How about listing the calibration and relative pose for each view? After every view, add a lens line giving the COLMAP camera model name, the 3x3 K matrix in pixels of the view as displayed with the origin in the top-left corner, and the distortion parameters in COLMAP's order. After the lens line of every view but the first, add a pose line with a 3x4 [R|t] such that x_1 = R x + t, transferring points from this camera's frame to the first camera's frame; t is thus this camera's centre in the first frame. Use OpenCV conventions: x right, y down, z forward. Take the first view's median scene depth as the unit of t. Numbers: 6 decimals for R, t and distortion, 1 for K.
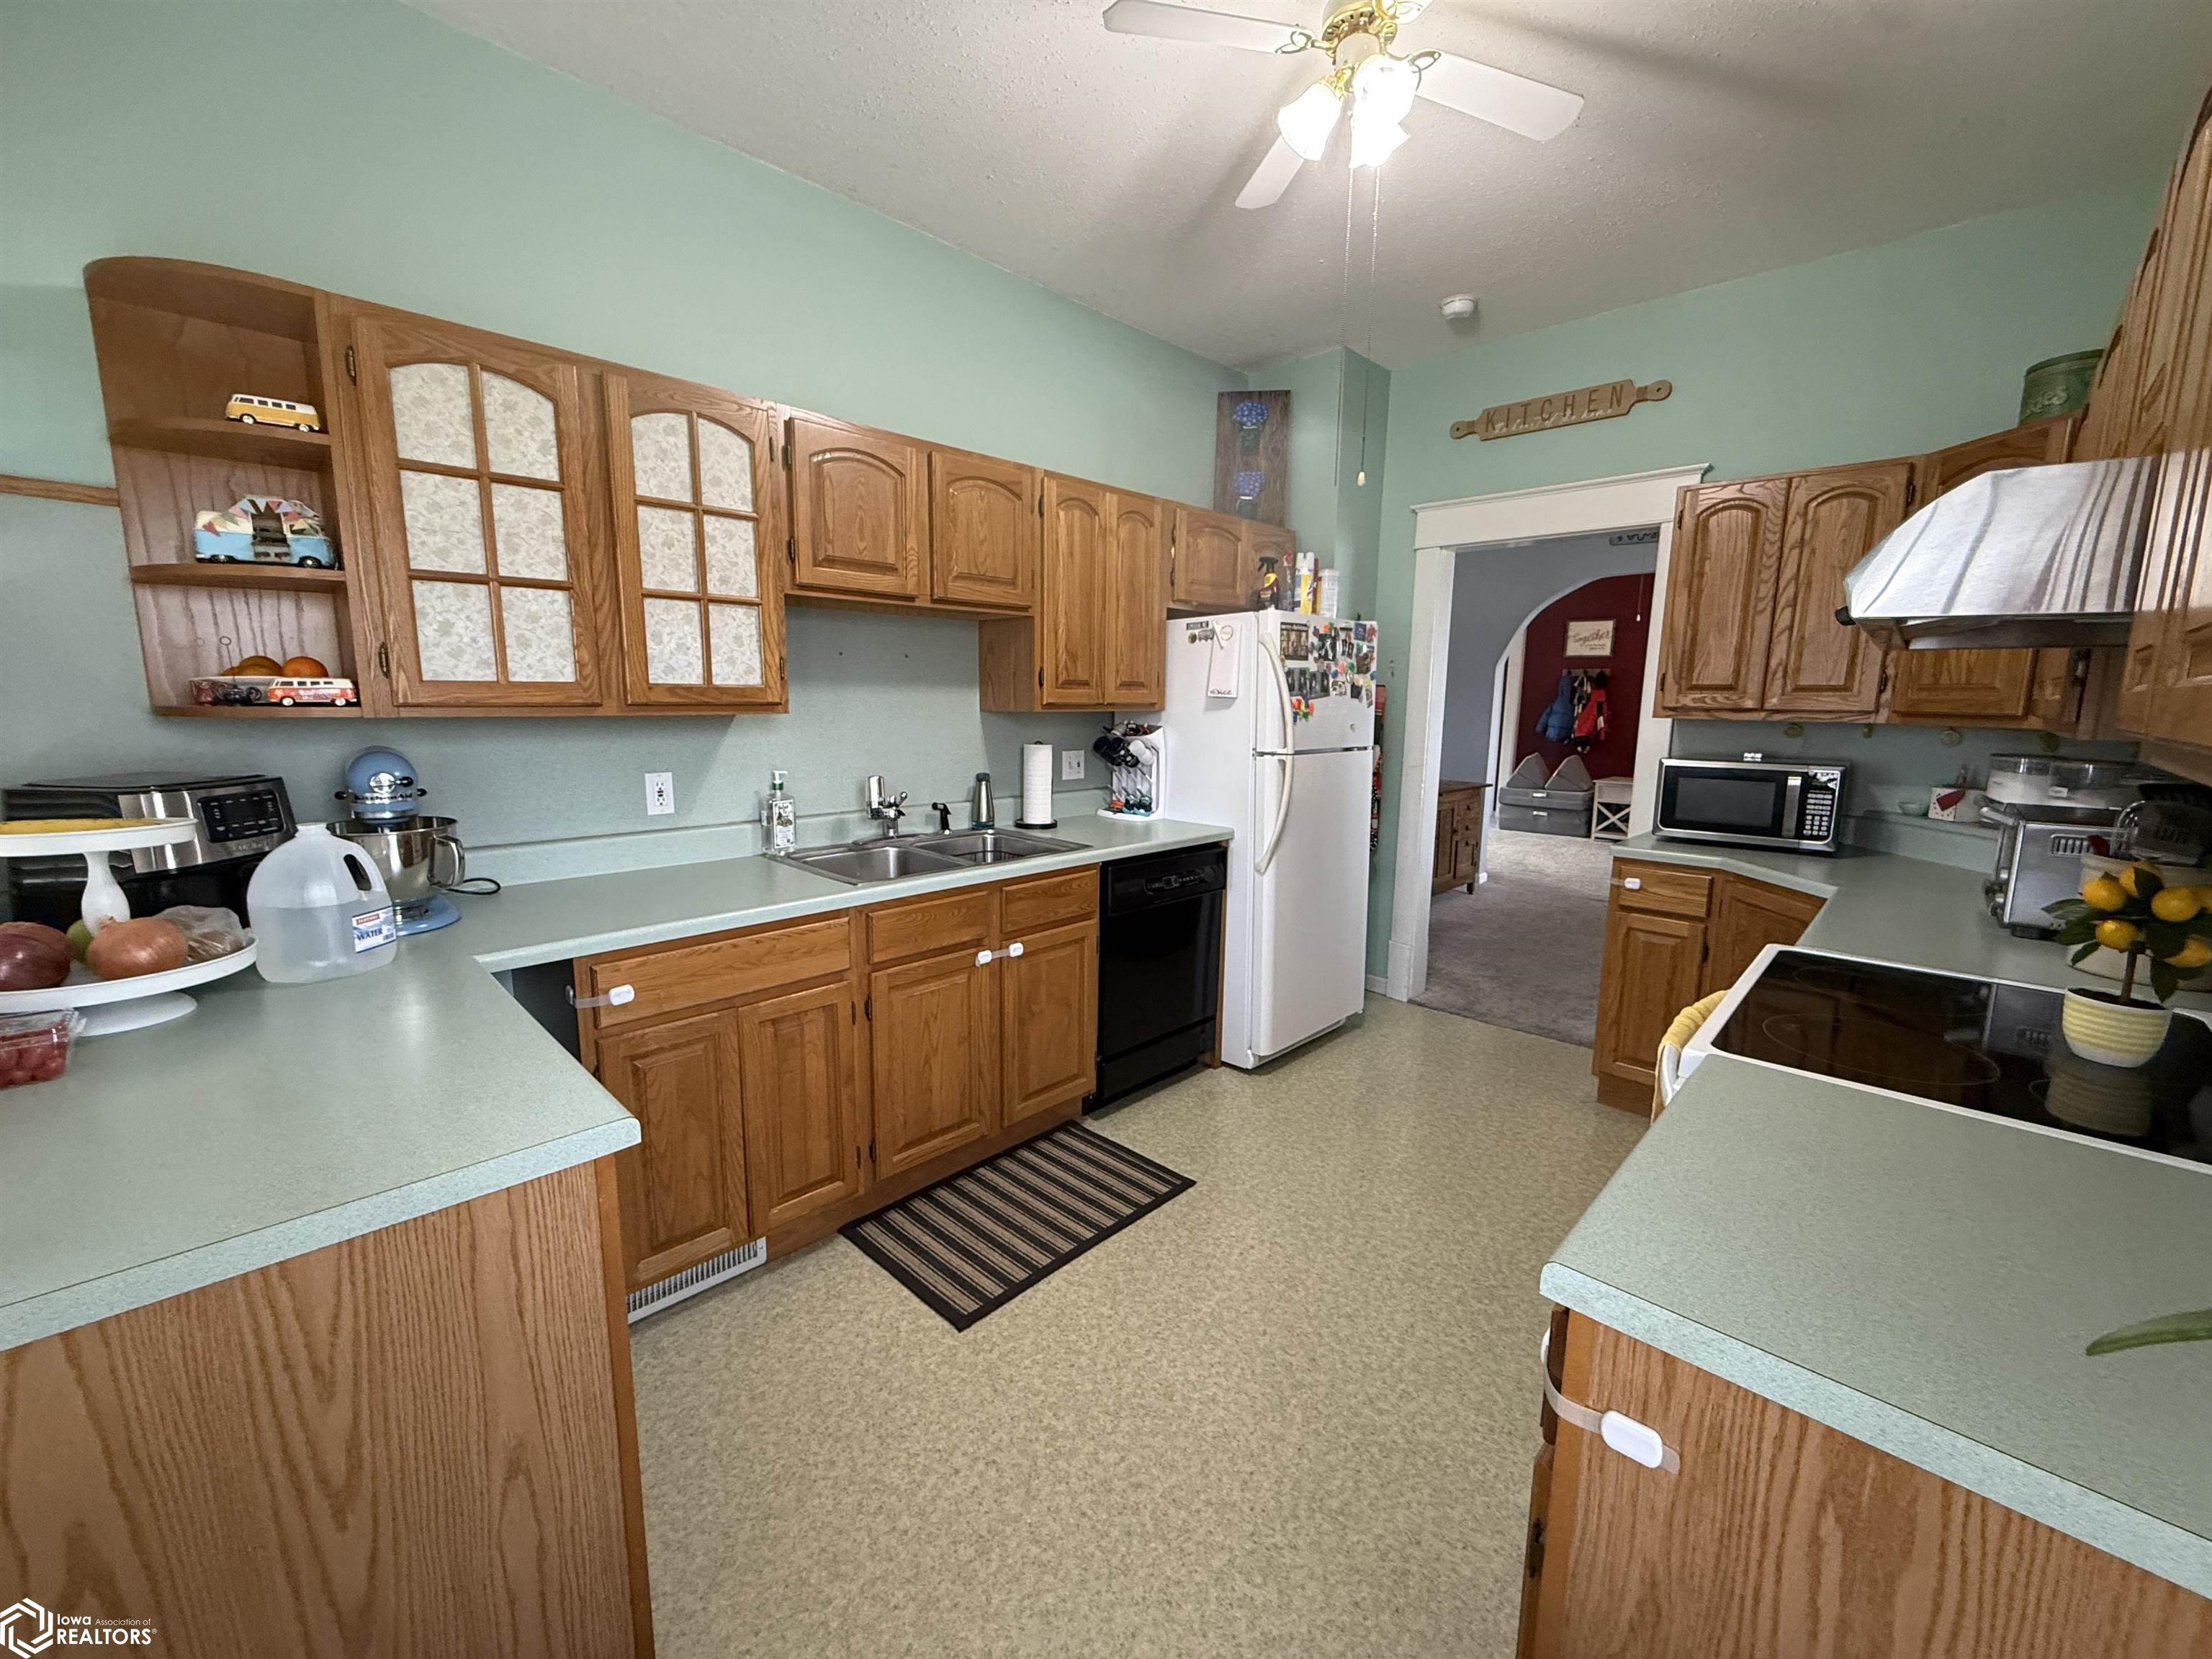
lens RADIAL K [[882.0, 0, 1097.7], [0, 882.0, 828.9], [0, 0, 1]] dist [-0.002124, -0.000081]
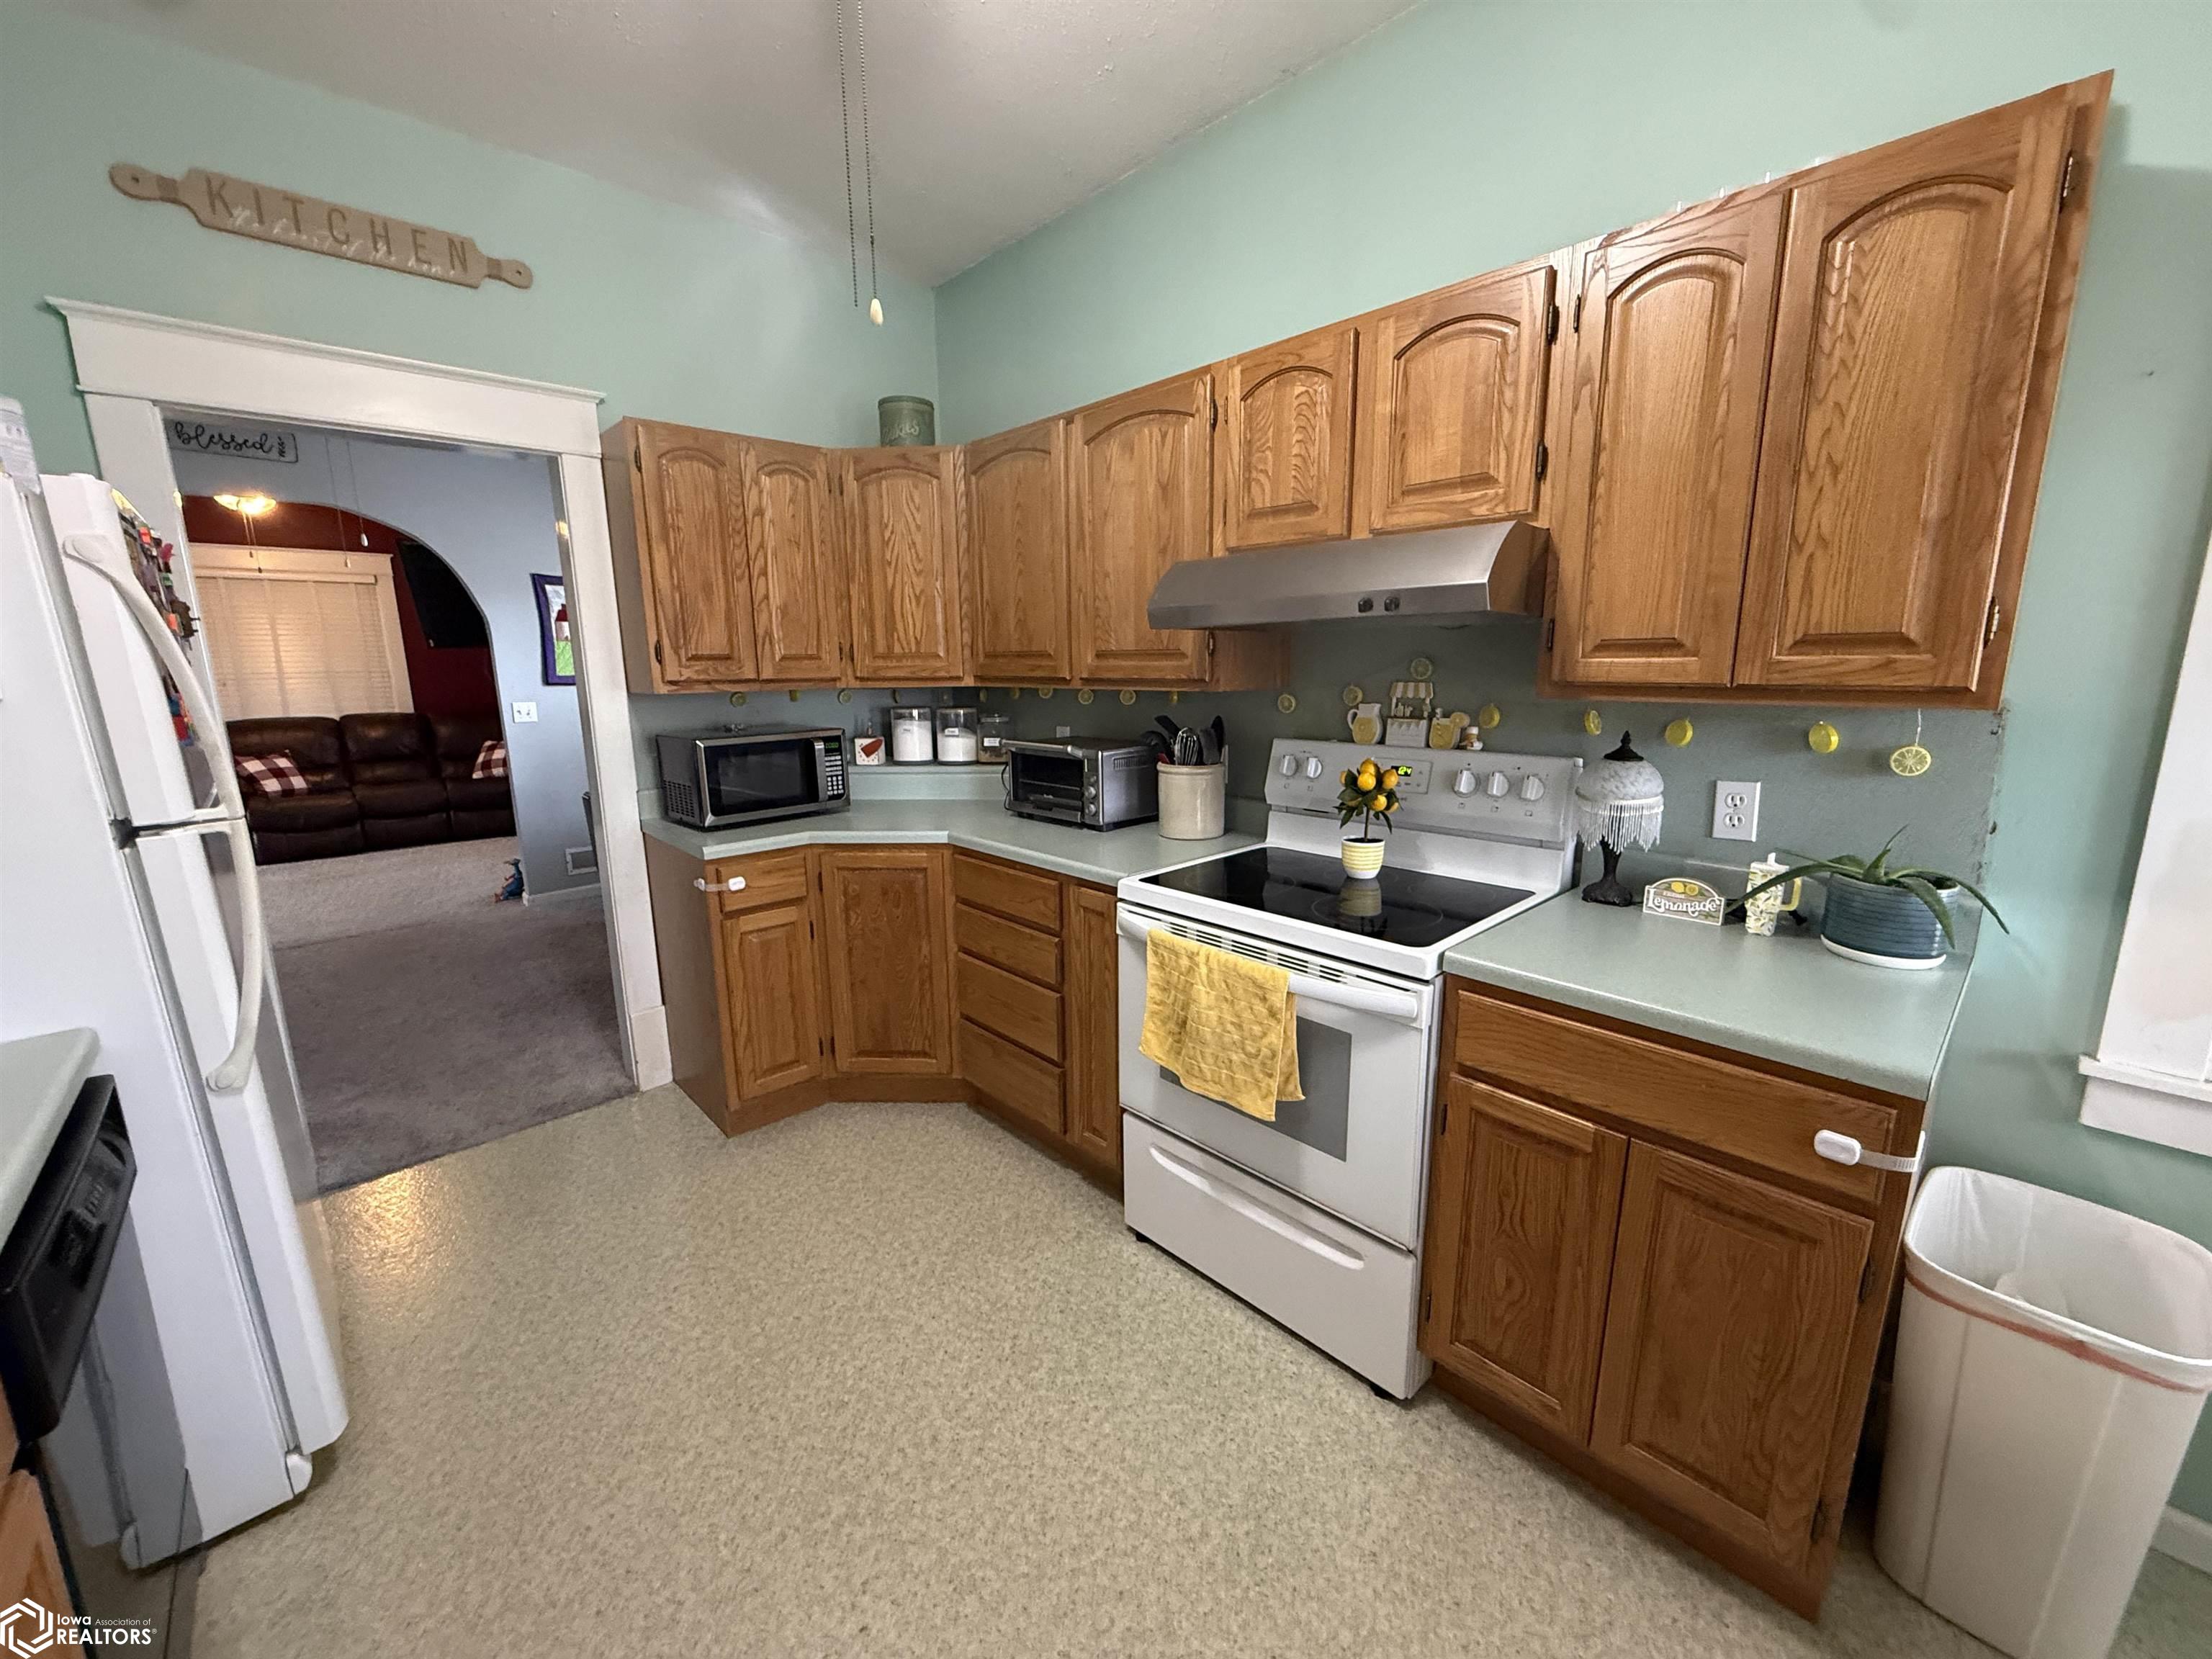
lens RADIAL K [[882.0, 0, 1101.2], [0, 882.0, 829.0], [0, 0, 1]] dist [-0.002124, -0.000081]
pose [[0.038334, -0.203051, 0.978418, -0.219551], [0.162370, 0.967390, 0.194401, -0.099896], [-0.985985, 0.151414, 0.070054, 0.560413]]
